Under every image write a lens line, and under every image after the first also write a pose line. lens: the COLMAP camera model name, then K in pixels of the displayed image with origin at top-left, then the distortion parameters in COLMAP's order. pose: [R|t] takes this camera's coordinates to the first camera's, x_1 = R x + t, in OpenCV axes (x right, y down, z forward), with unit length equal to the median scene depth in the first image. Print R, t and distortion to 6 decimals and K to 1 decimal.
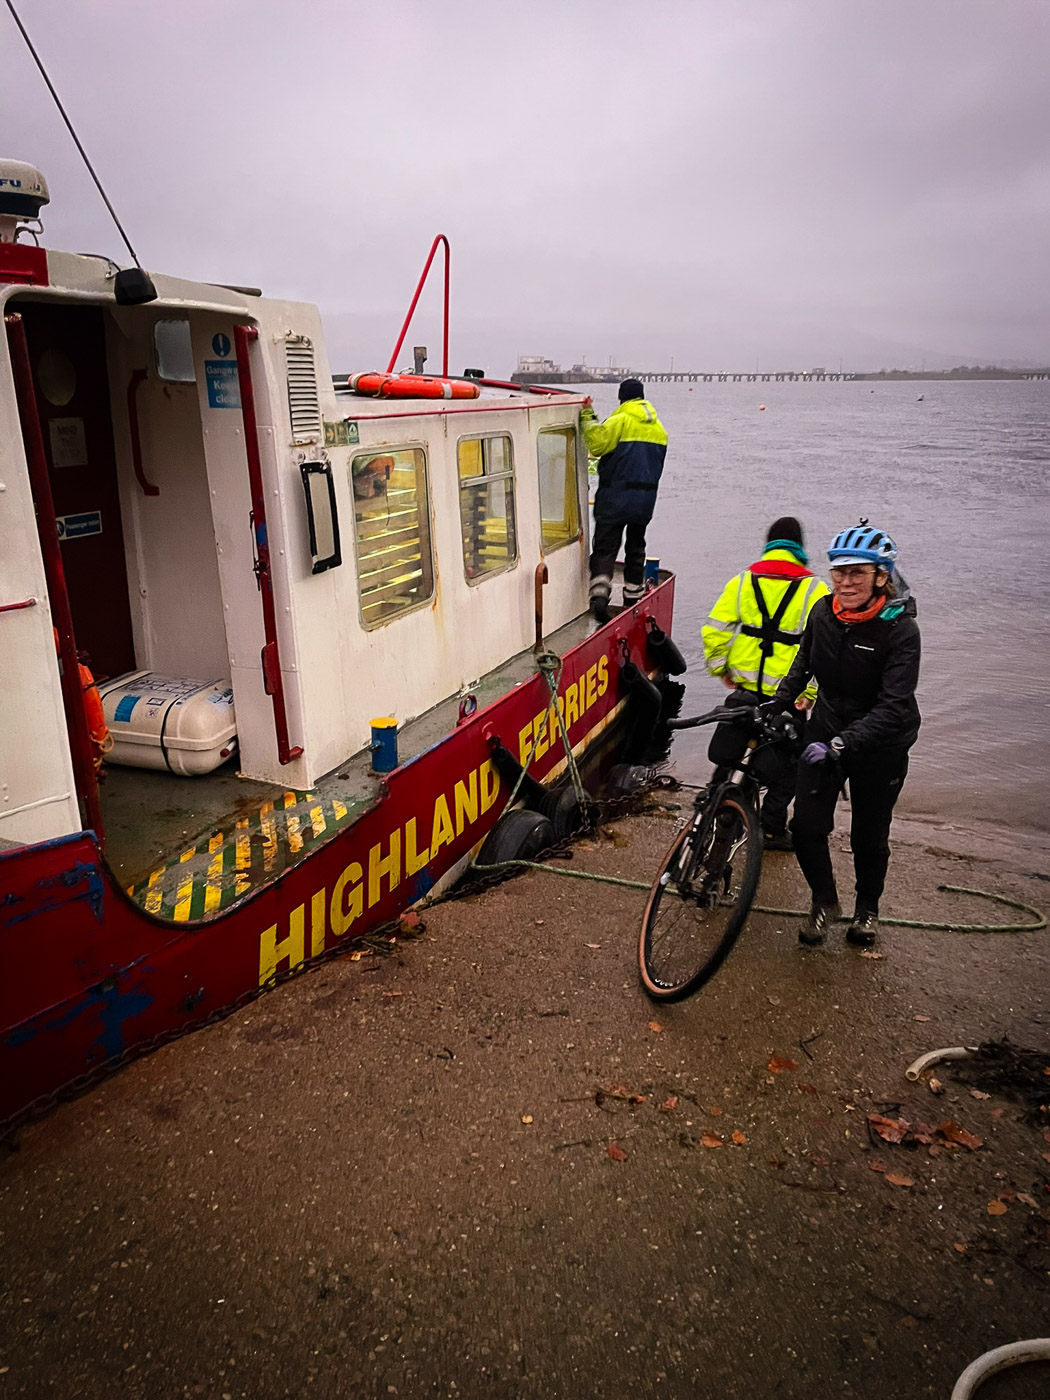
lens RADIAL K [[1076.2, 0, 520.3], [0, 1076.2, 681.7], [0, 0, 1]] dist [0.087441, -0.119171]
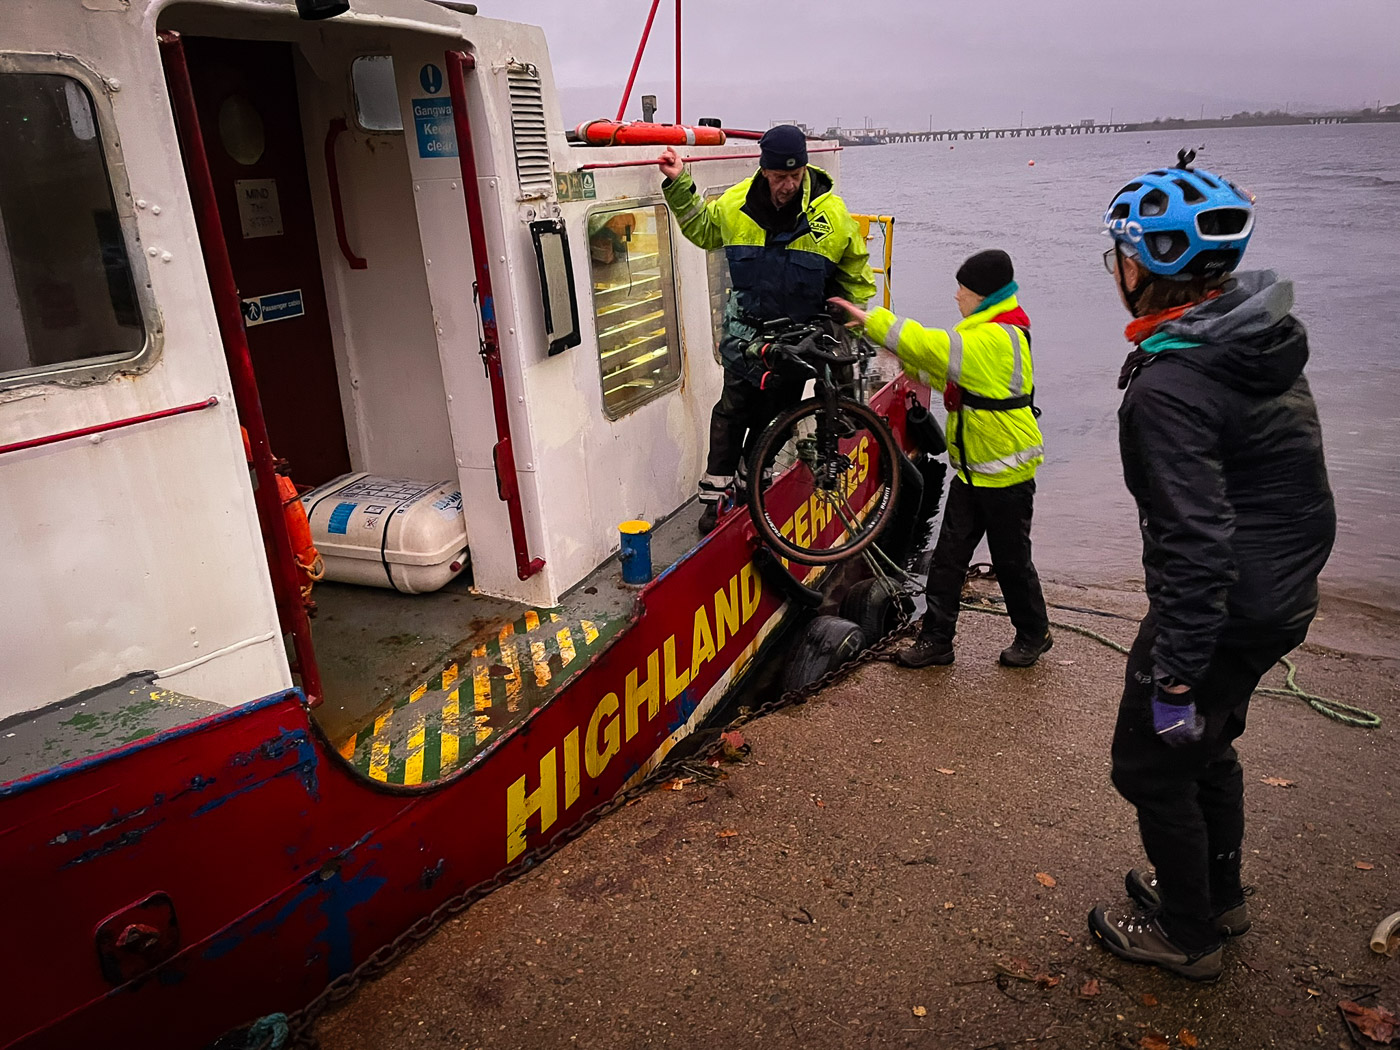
lens RADIAL K [[1069.6, 0, 680.1], [0, 1069.6, 526.5], [0, 0, 1]] dist [0.116058, -0.166267]
pose [[0.998229, -0.023433, -0.054677, -0.045610], [0.026806, 0.997728, 0.061809, -0.015108], [0.053104, -0.063165, 0.996589, 0.154768]]
